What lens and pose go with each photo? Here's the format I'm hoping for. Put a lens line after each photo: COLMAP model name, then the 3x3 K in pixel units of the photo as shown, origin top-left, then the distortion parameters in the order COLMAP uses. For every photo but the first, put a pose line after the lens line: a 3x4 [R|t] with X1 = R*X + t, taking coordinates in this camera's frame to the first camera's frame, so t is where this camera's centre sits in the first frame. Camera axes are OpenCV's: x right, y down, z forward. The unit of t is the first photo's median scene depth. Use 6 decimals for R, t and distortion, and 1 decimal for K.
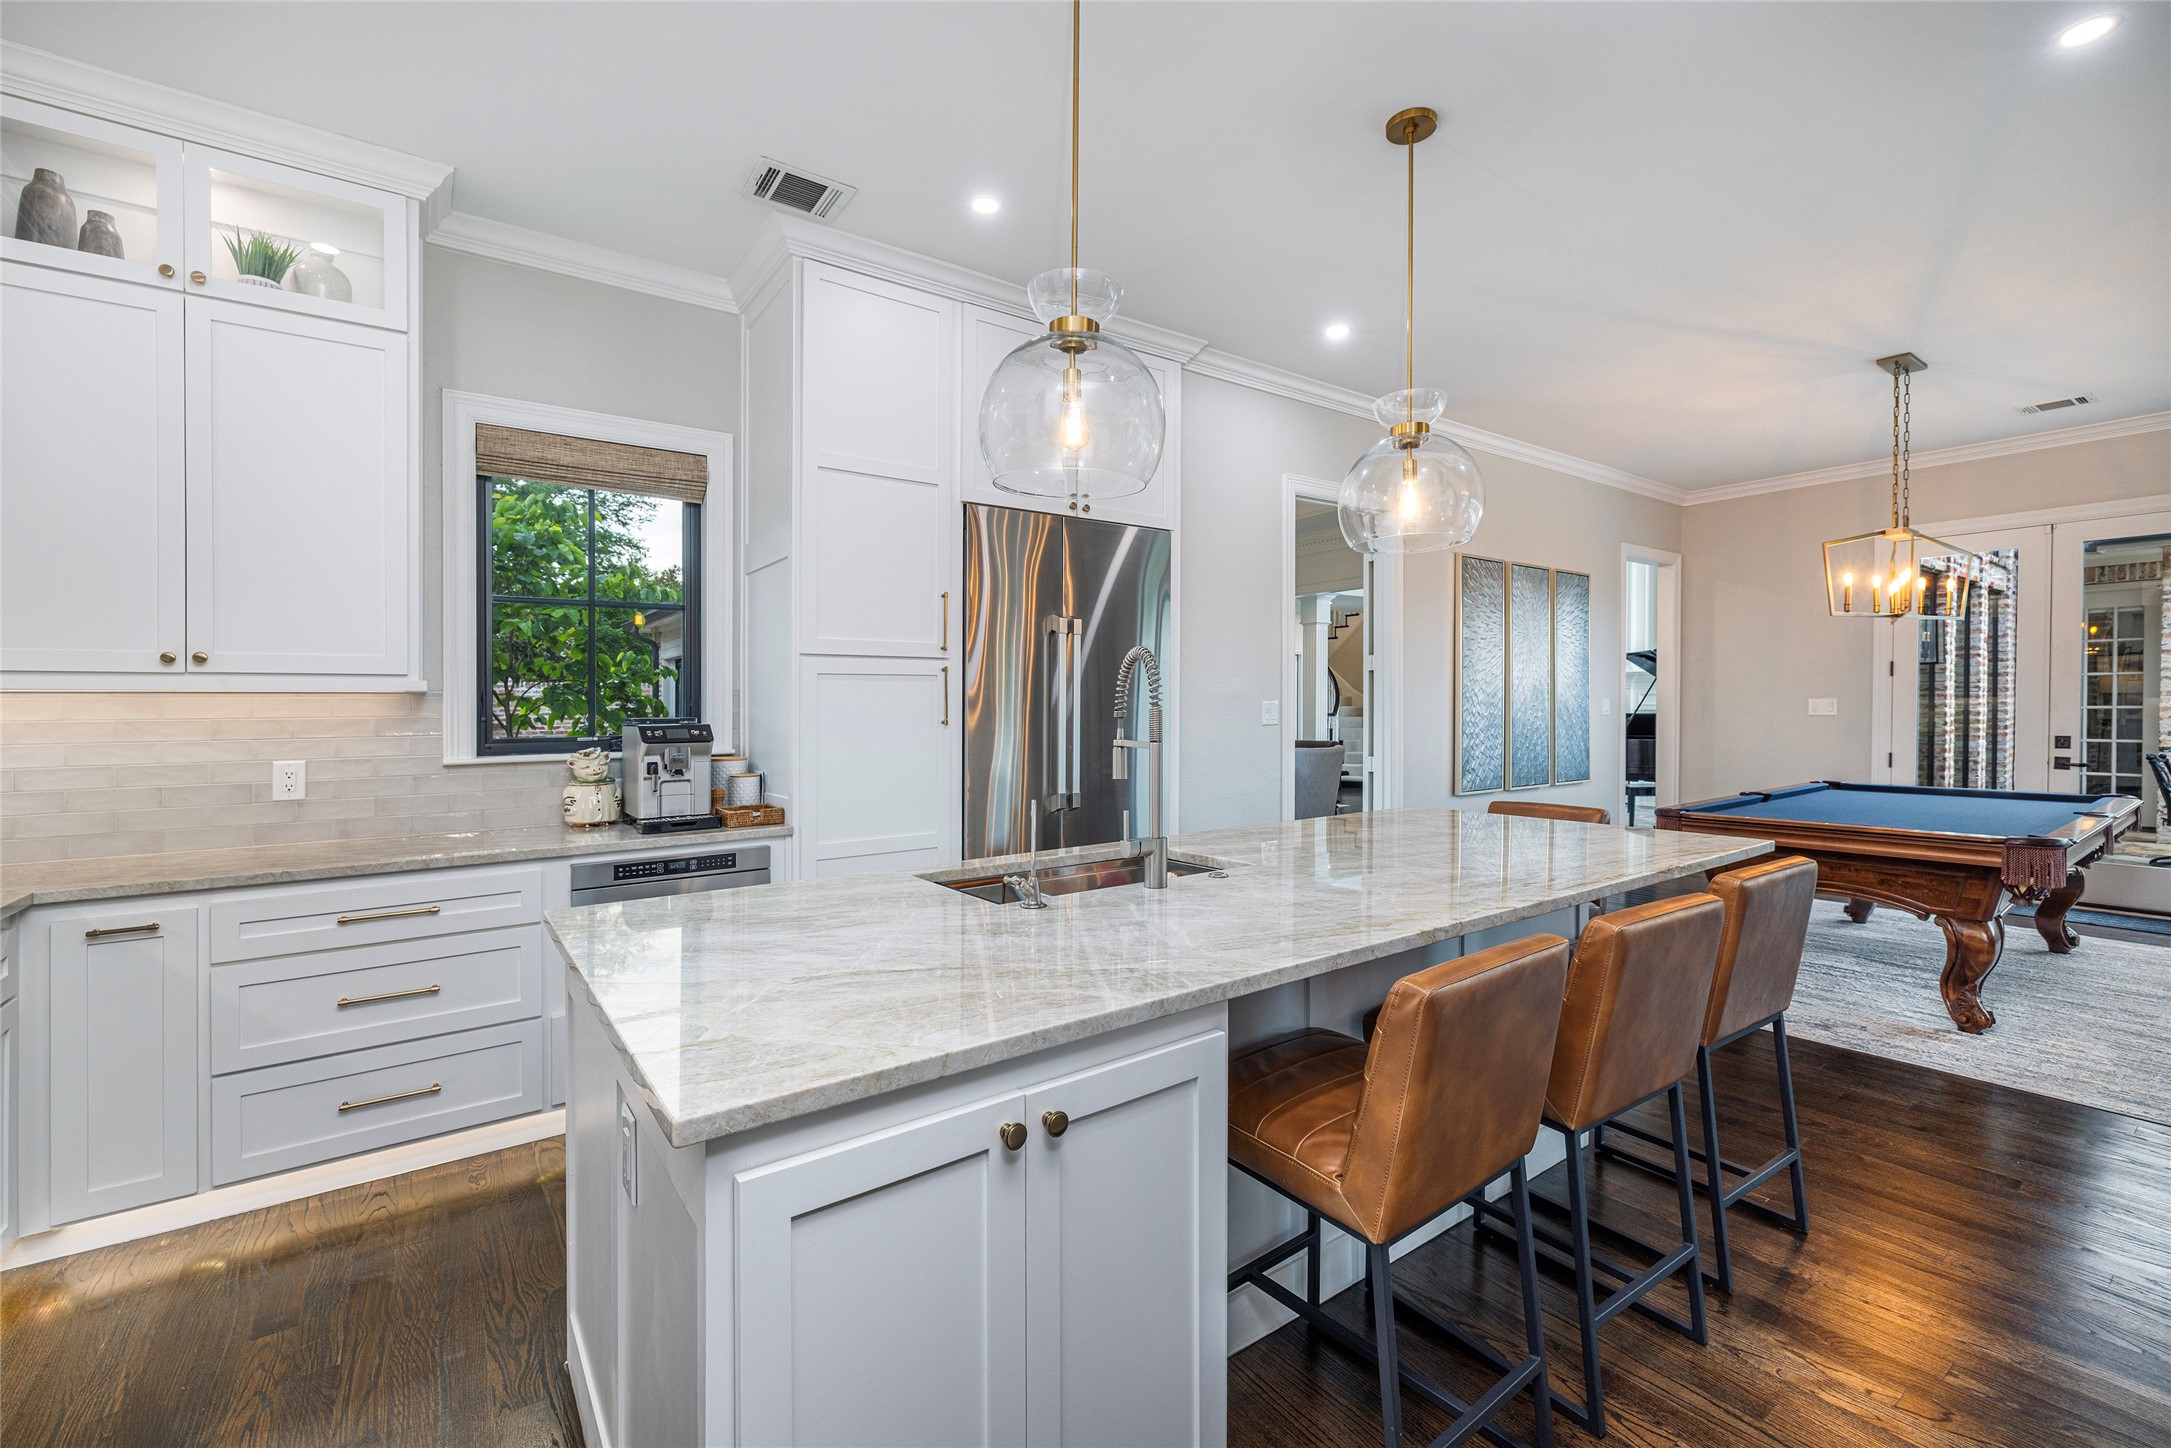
lens RADIAL K [[923.3, 0, 1085.5], [0, 923.3, 724.0], [0, 0, 1]] dist [-0.000909, -0.000395]
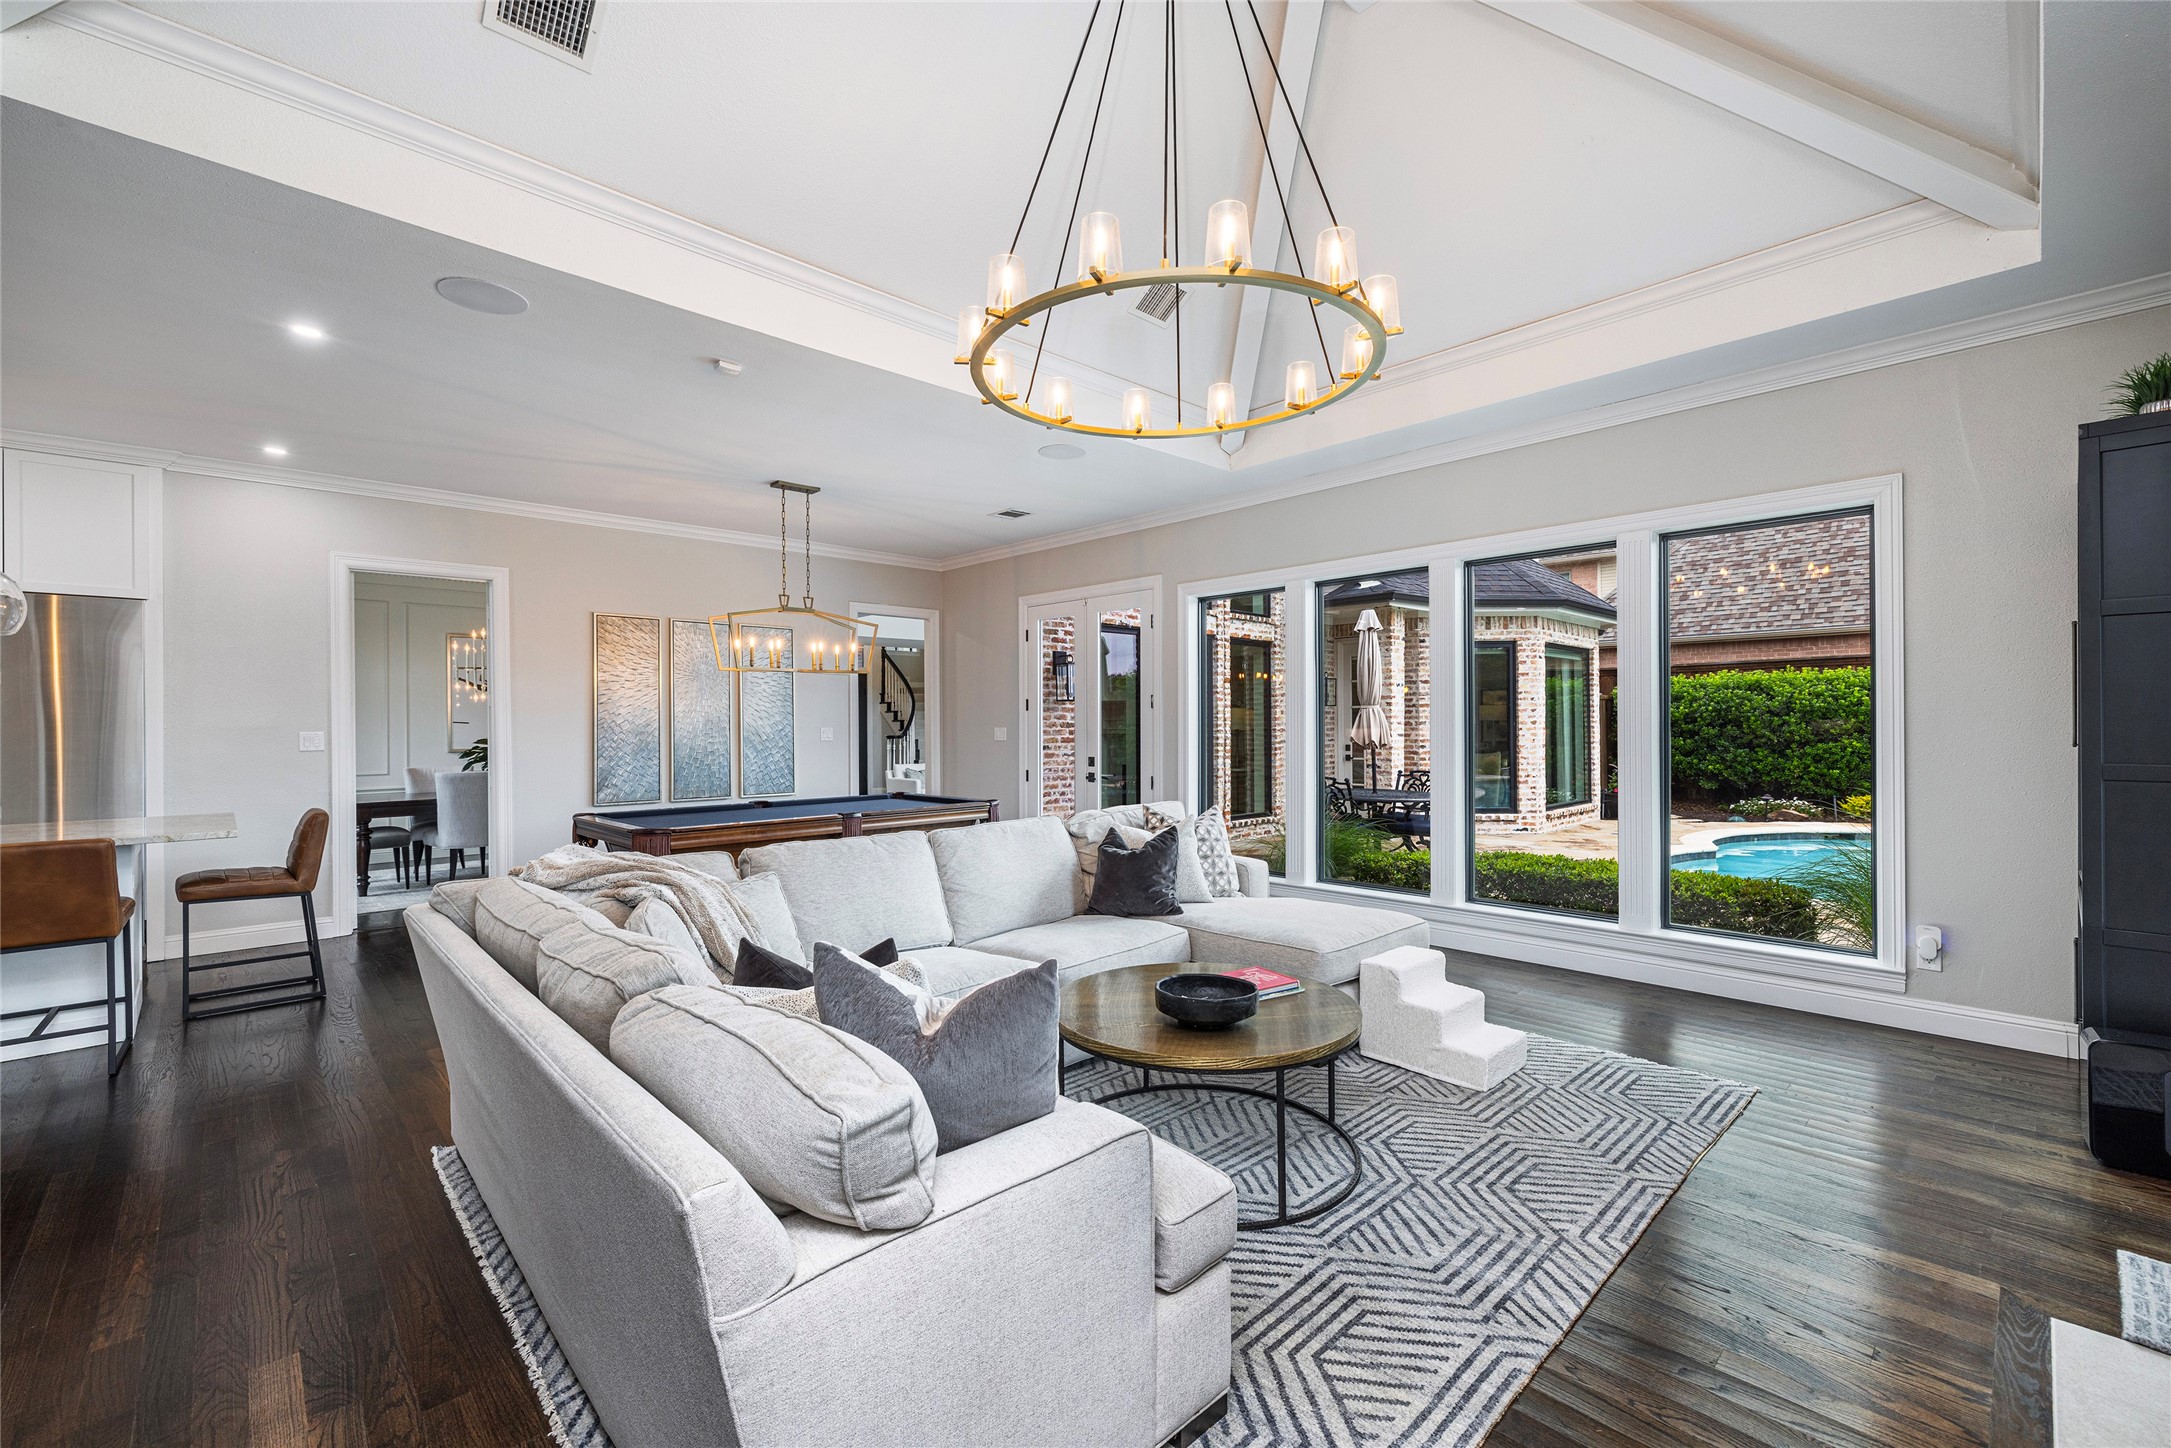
lens RADIAL K [[923.3, 0, 1085.5], [0, 923.3, 724.0], [0, 0, 1]] dist [-0.000909, -0.000395]
pose [[0.990890, 0.001577, 0.134662, 0.873700], [0.002374, 0.999572, -0.029170, 0.004401], [-0.134650, 0.029224, 0.990462, -0.315027]]
